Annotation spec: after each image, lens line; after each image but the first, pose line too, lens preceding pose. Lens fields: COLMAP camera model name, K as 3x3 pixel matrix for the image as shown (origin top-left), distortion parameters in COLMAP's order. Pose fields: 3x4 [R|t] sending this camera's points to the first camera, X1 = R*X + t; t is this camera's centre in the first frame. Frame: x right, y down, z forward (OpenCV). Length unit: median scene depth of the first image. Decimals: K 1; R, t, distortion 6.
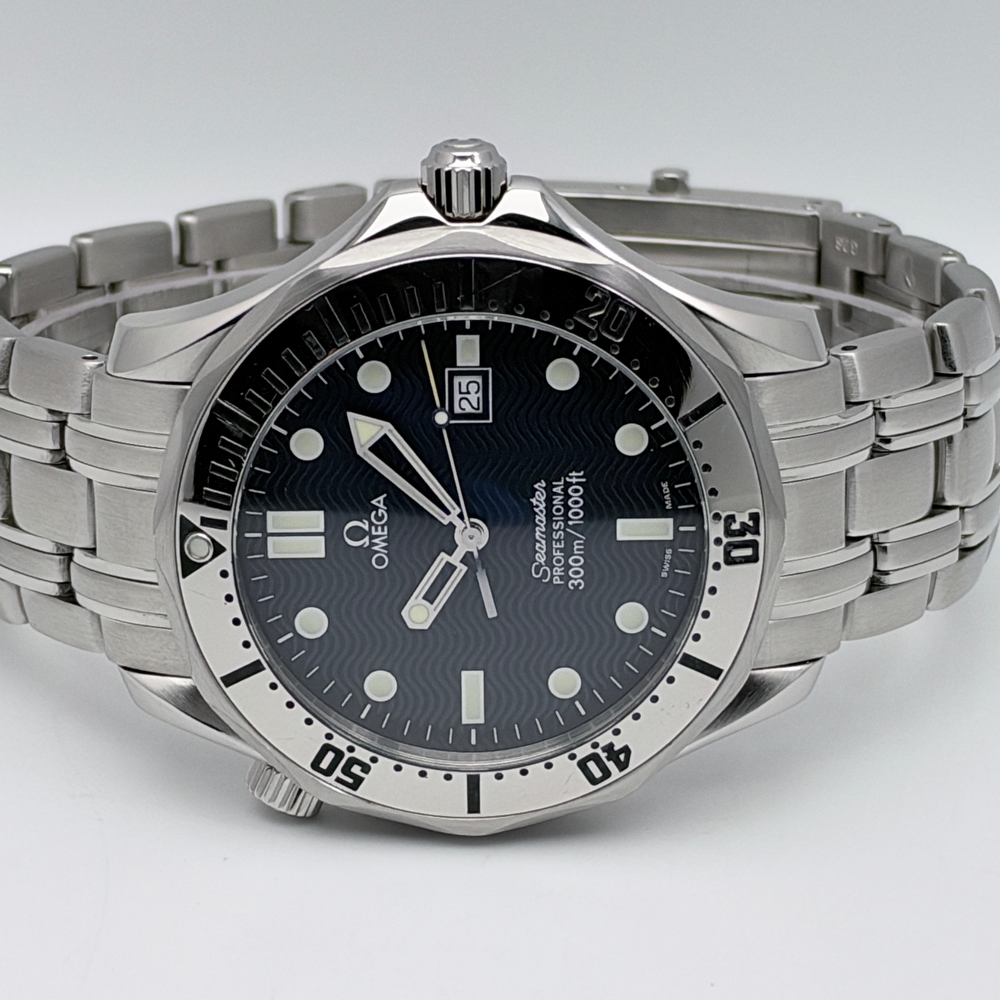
lens RADIAL K [[5225.4, 0, 500.0], [0, 5225.4, 500.0], [0, 0, 1]] dist [0.056630, -157.599833]
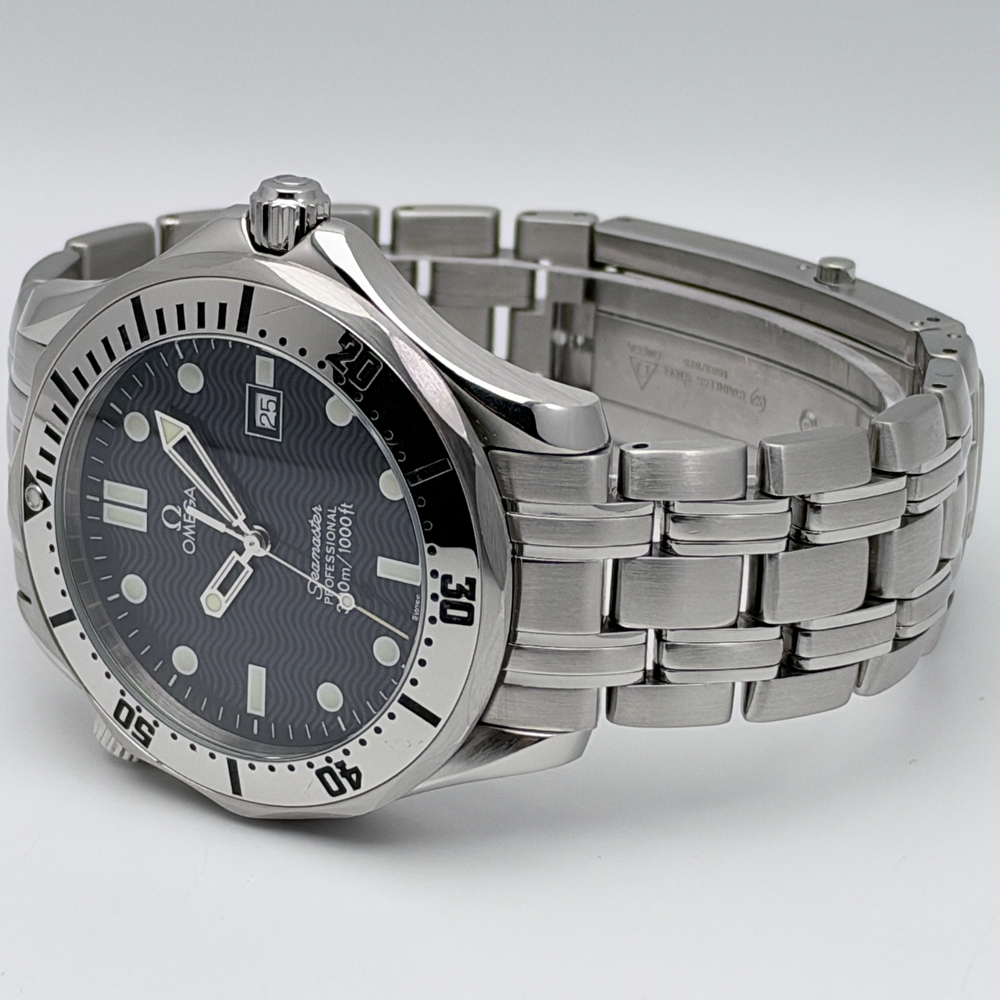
lens RADIAL K [[5225.4, 0, 500.0], [0, 5225.4, 500.0], [0, 0, 1]] dist [0.056630, -157.599833]
pose [[0.855743, 0.212912, -0.471563, 0.540639], [-0.202628, 0.976517, 0.073193, -0.090048], [0.476073, 0.032917, 0.878790, 0.080354]]
